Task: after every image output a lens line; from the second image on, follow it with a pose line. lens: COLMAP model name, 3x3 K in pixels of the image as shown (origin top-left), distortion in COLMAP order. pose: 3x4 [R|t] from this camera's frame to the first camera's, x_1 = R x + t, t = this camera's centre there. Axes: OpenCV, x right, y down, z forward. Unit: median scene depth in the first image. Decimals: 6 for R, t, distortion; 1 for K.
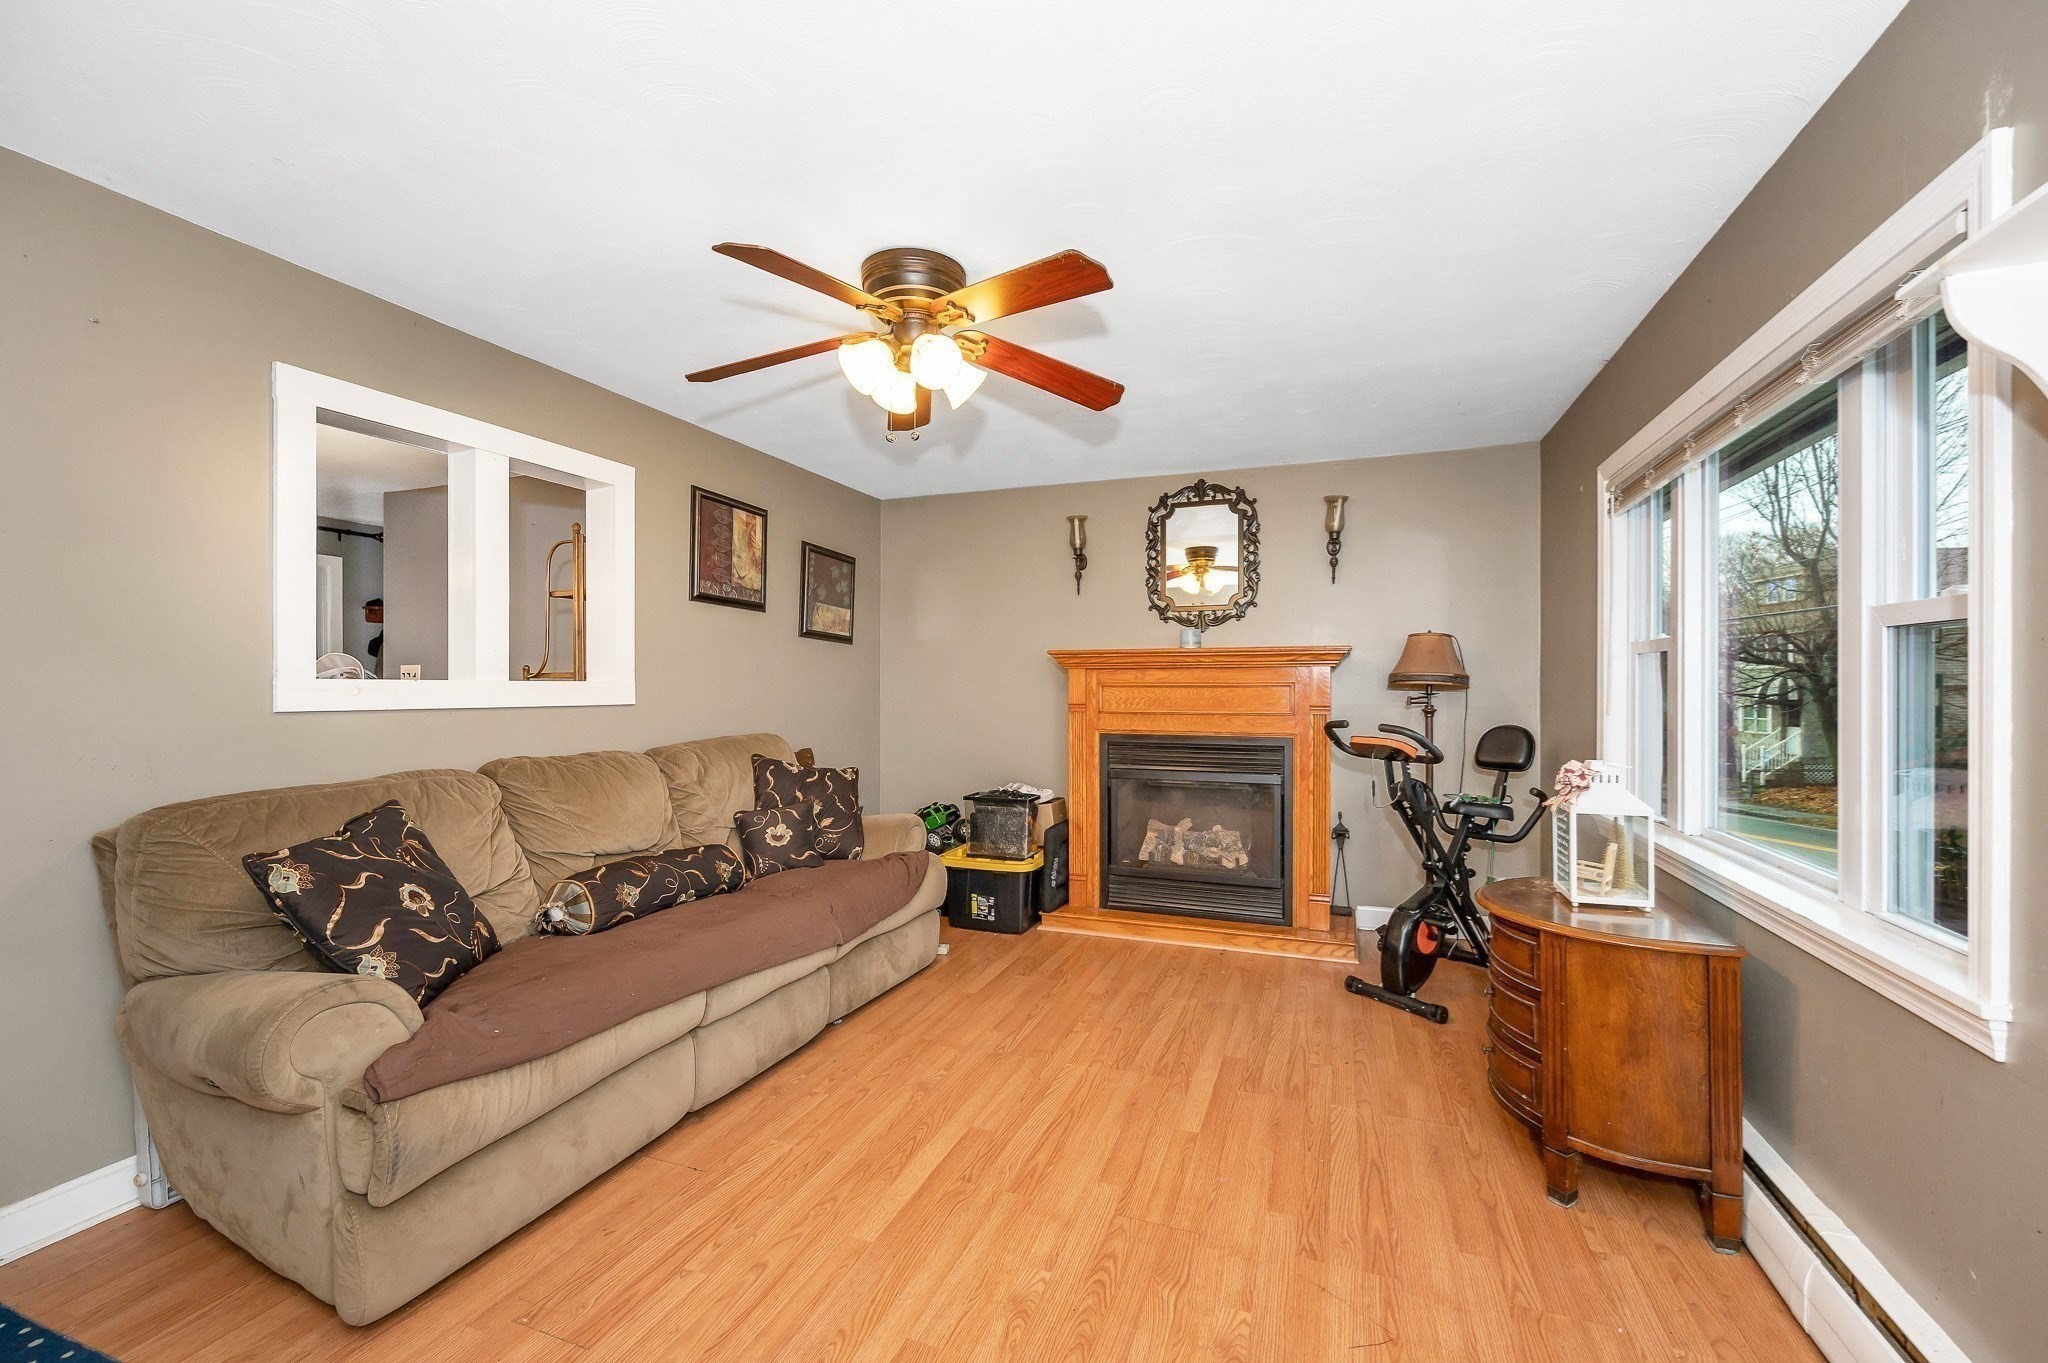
lens RADIAL K [[813.0, 0, 997.4], [0, 813.0, 683.7], [0, 0, 1]] dist [-0.007994, 0.000709]
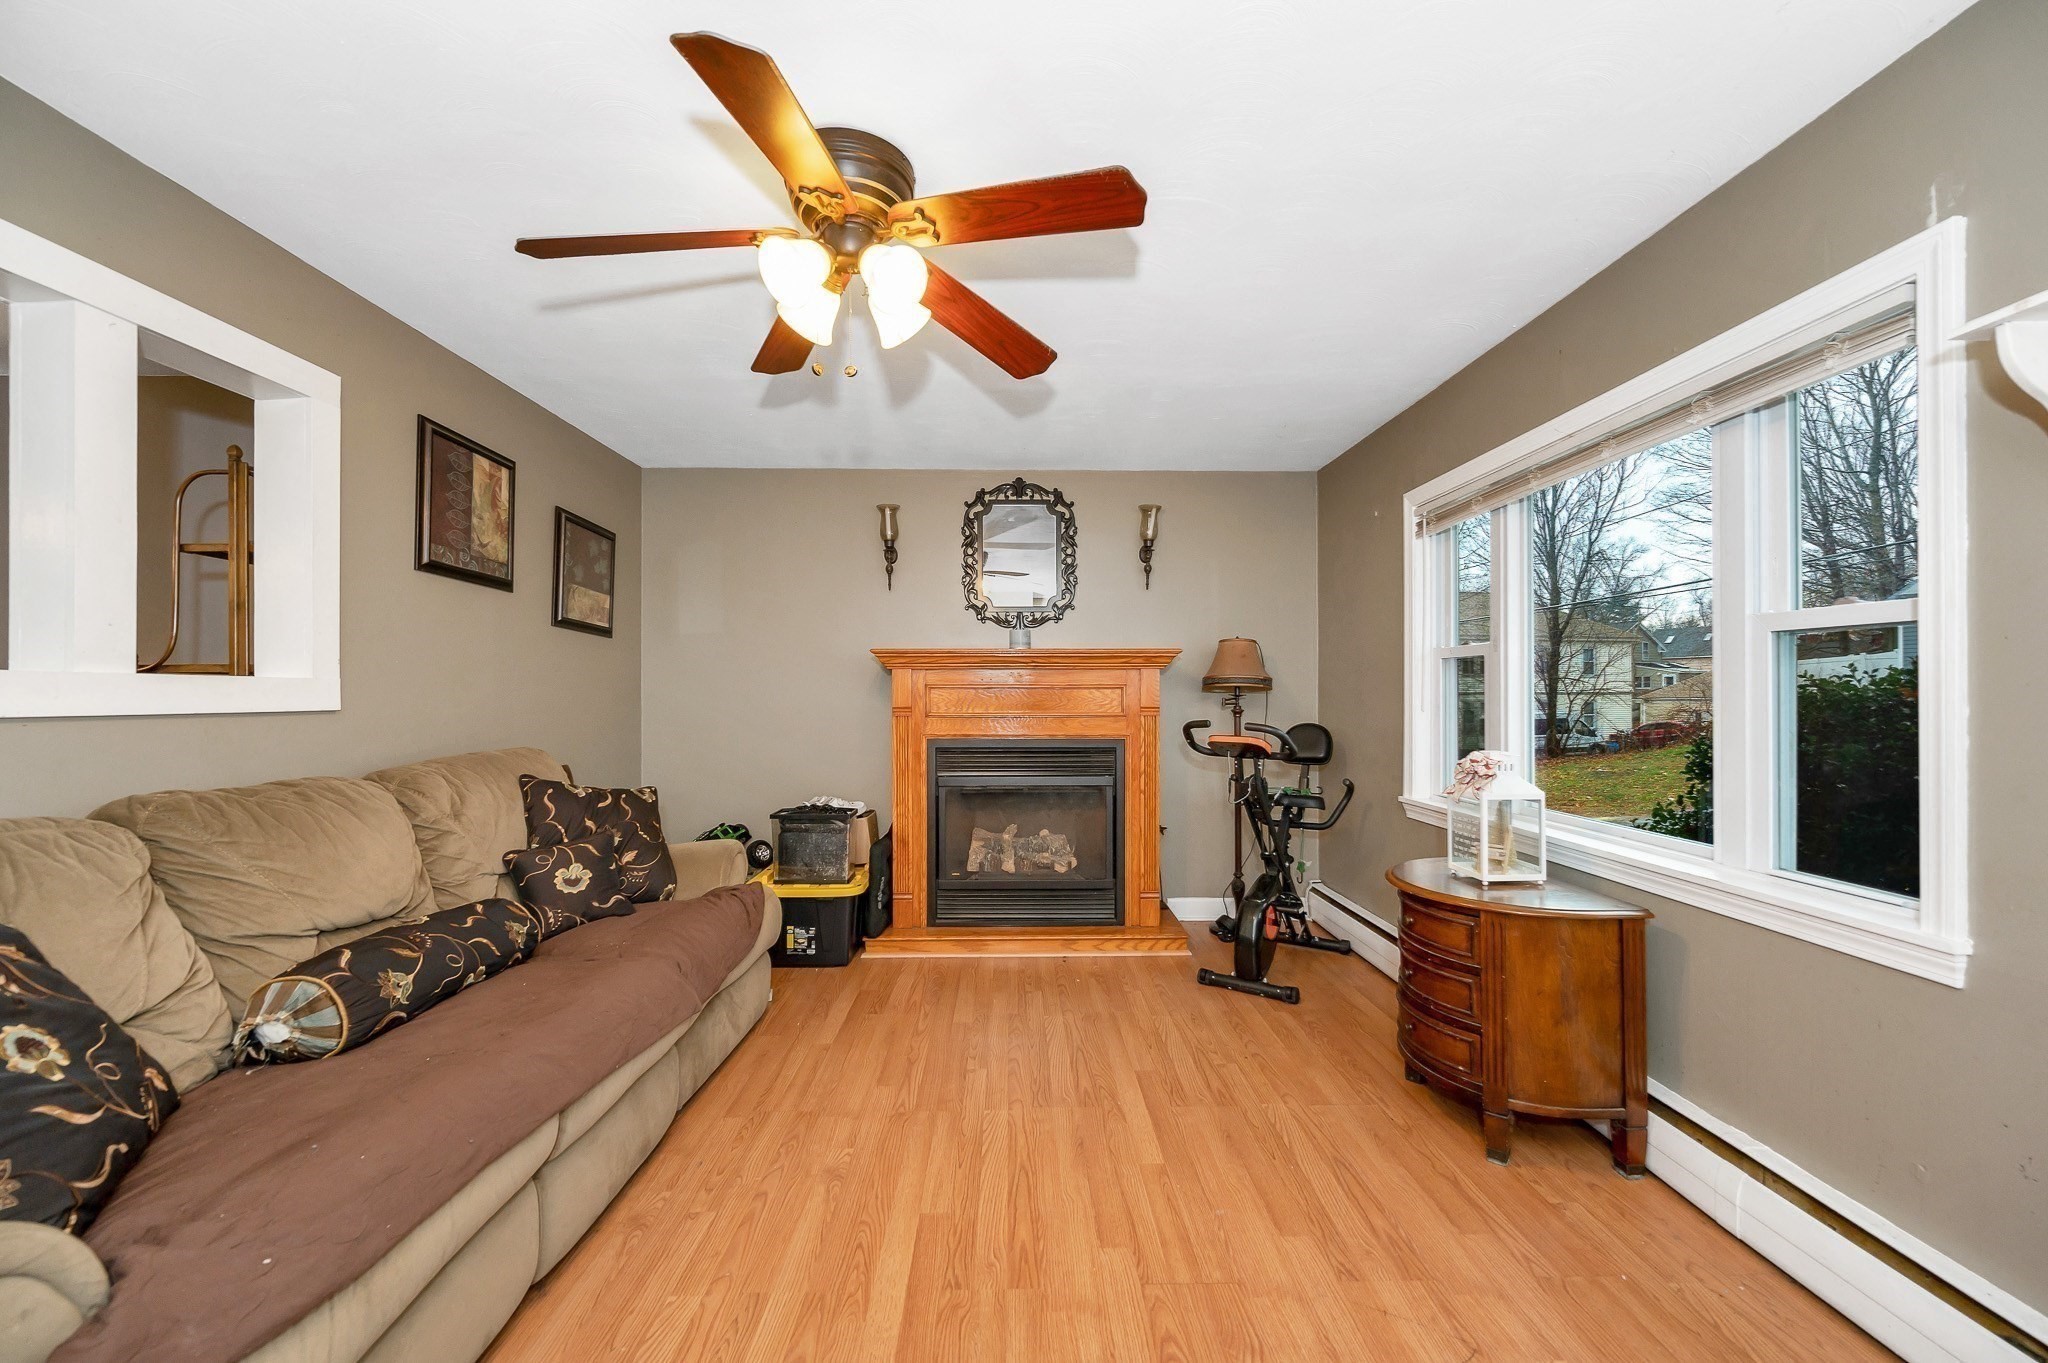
lens RADIAL K [[813.0, 0, 1010.5], [0, 813.0, 688.2], [0, 0, 1]] dist [-0.007994, 0.000709]
pose [[0.928636, 0.002335, 0.370984, -0.194194], [-0.001175, 0.999994, -0.003353, 0.009187], [-0.370989, 0.002678, 0.928633, 0.149279]]
